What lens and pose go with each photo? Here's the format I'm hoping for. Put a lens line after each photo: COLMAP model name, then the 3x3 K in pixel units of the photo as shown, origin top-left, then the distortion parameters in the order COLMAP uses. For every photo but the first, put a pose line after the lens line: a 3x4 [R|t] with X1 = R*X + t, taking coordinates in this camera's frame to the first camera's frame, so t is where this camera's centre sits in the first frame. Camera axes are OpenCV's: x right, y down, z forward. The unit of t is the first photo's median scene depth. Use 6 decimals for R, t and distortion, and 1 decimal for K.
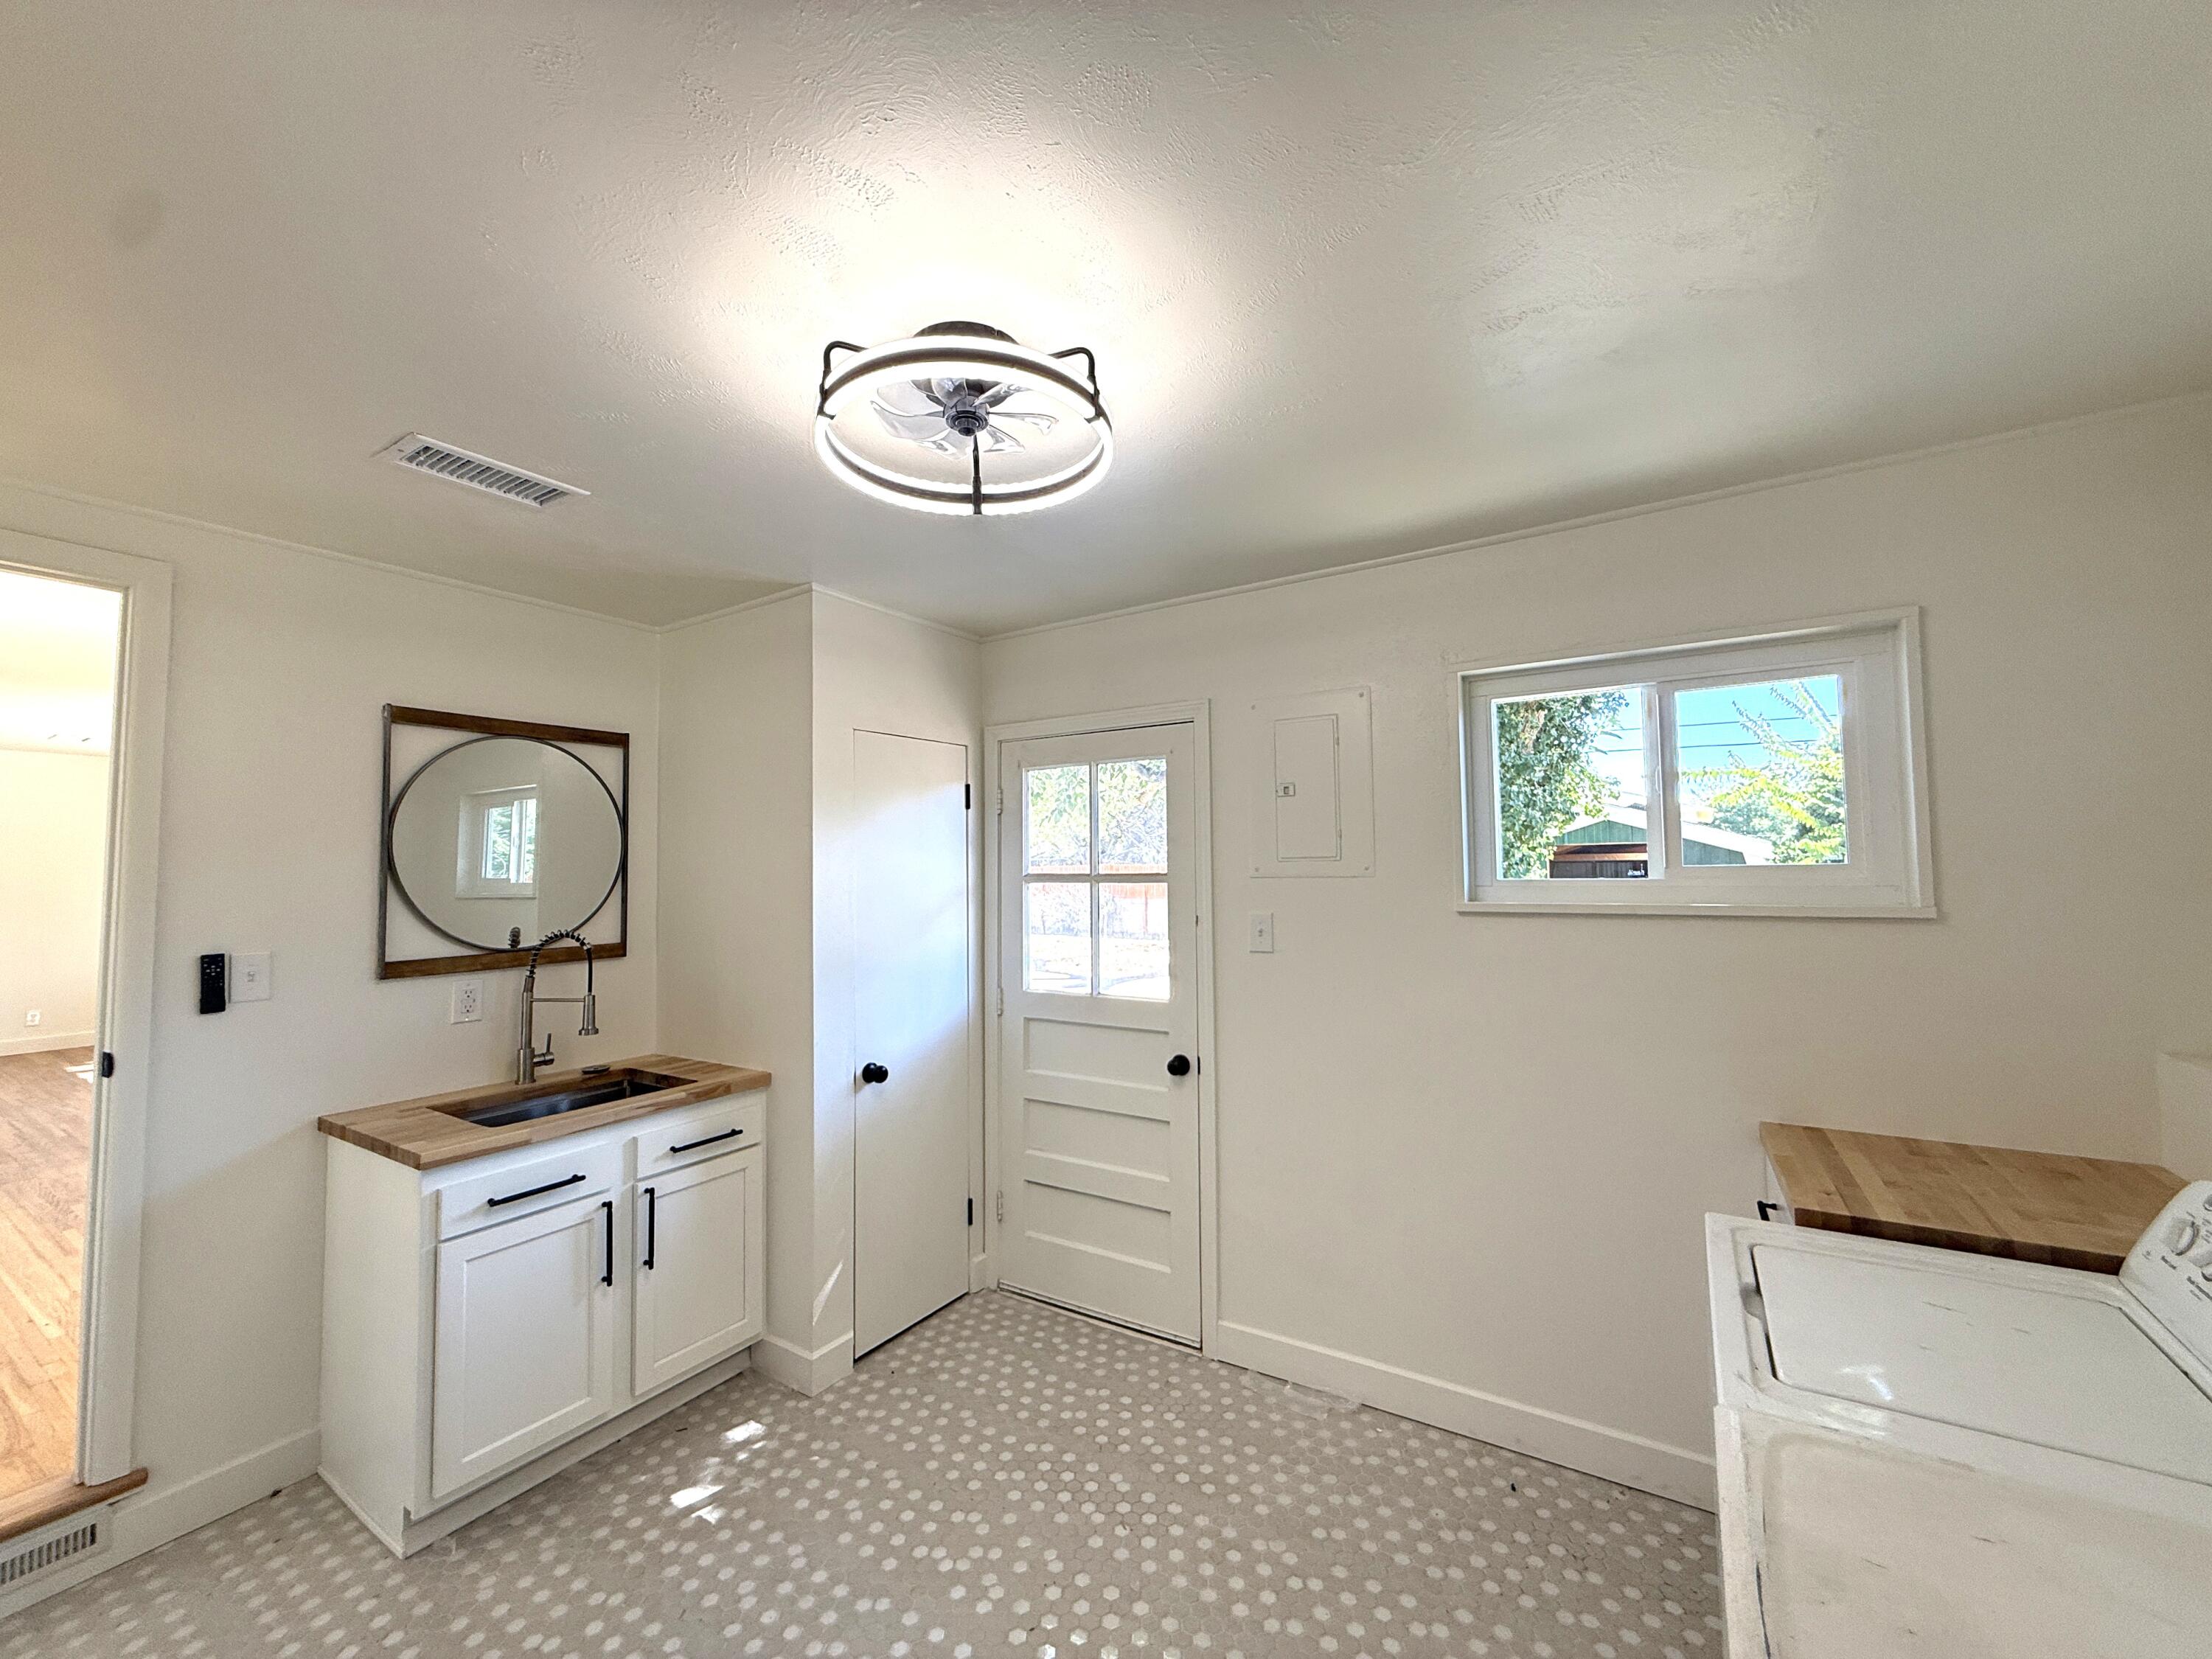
lens RADIAL K [[887.9, 0, 1106.0], [0, 887.9, 829.5], [0, 0, 1]] dist [0.007844, 0.000191]
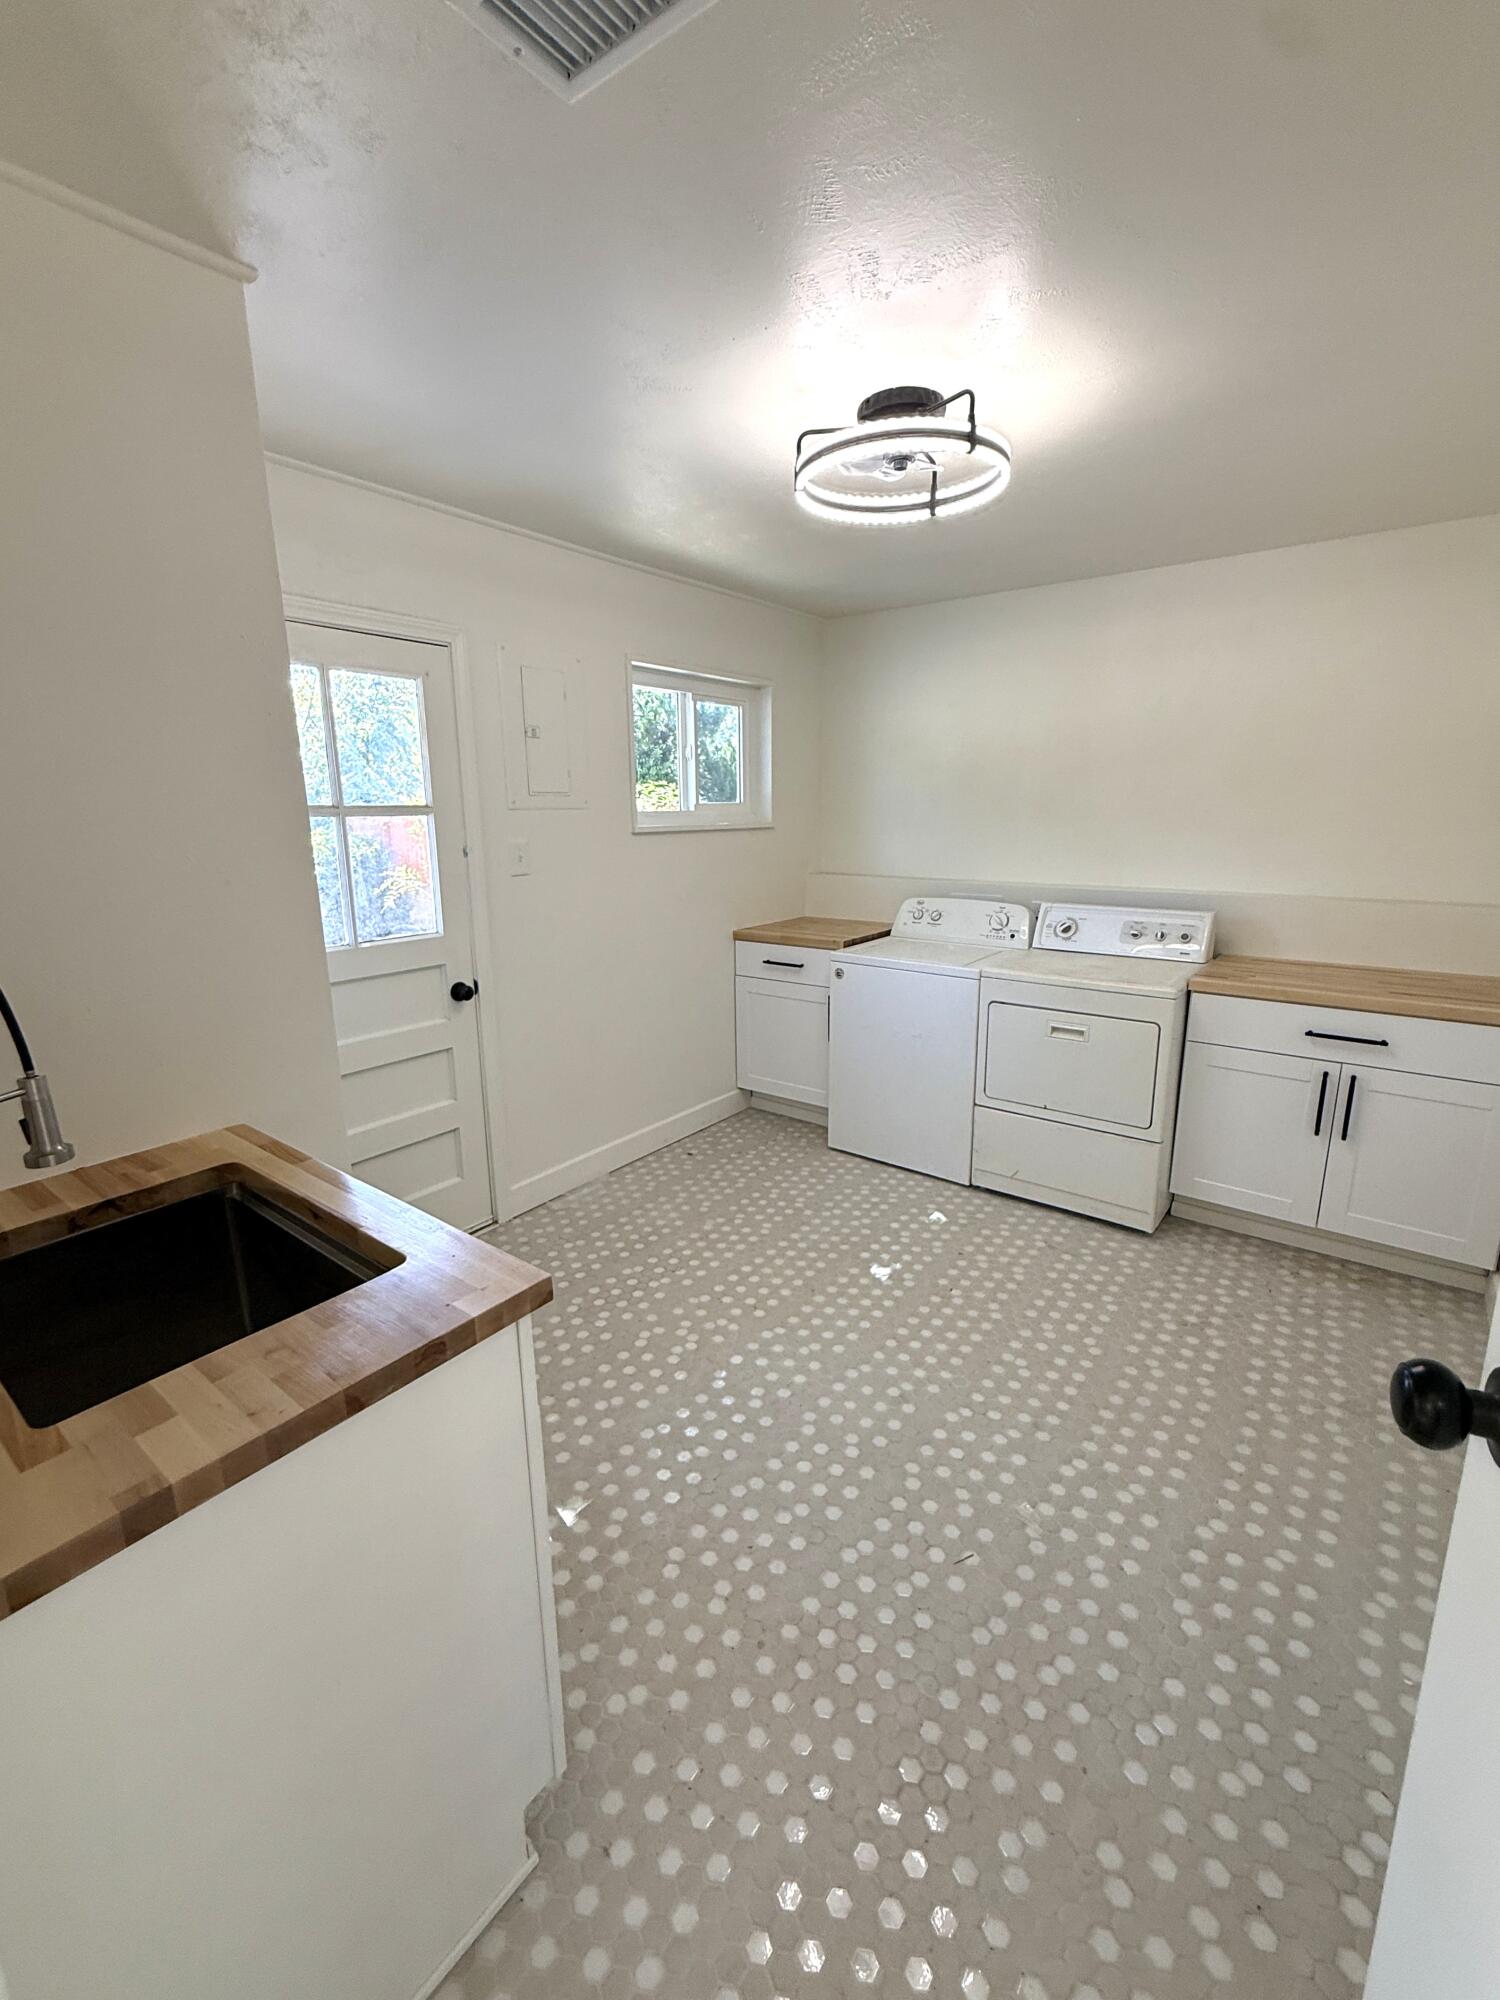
lens RADIAL K [[818.7, 0, 767.2], [0, 818.7, 996.8], [0, 0, 1]] dist [0.000416, -0.000410]
pose [[0.086890, -0.207448, 0.974379, -1.081514], [-0.034995, 0.976839, 0.211093, 0.069819], [-0.995603, -0.052440, 0.077618, 0.733357]]
